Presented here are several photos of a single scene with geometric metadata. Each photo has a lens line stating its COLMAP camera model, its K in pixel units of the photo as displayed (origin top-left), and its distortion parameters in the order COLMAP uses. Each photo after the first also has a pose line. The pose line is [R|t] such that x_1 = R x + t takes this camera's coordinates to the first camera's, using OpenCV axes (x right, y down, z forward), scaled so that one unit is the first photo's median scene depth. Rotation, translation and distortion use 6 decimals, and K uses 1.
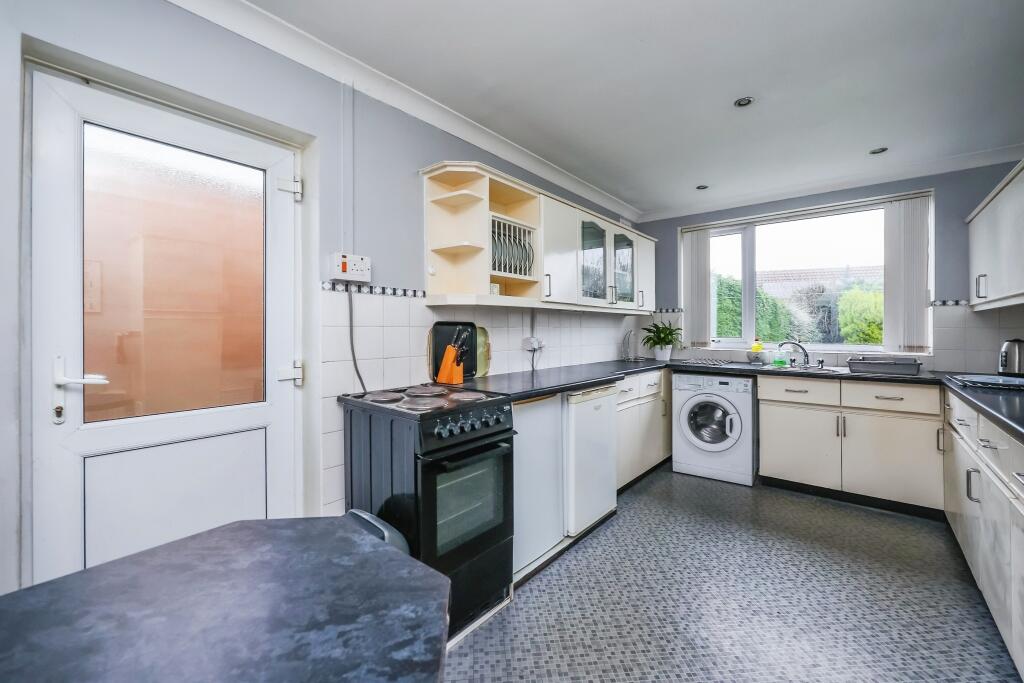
lens RADIAL K [[415.0, 0, 516.5], [0, 415.0, 332.0], [0, 0, 1]] dist [0.000105, 0.000010]
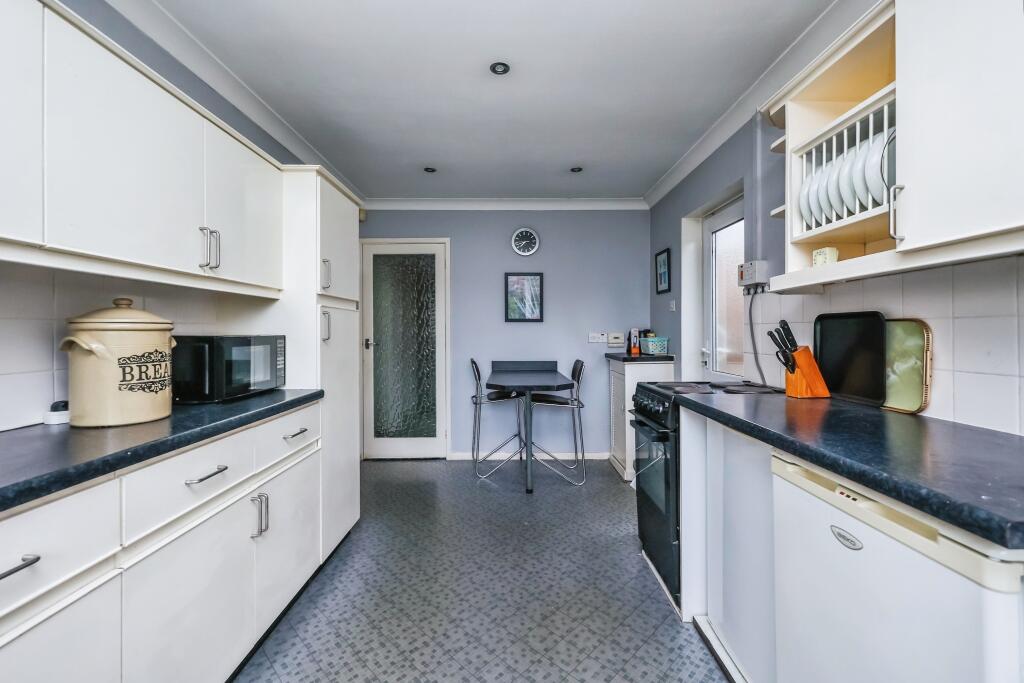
lens RADIAL K [[415.0, 0, 516.5], [0, 415.0, 332.0], [0, 0, 1]] dist [0.000105, 0.000010]
pose [[-0.760951, 0.003210, -0.648802, 0.471632], [0.001564, 0.999994, 0.003113, 0.000183], [0.648808, 0.001354, -0.760951, 1.906087]]
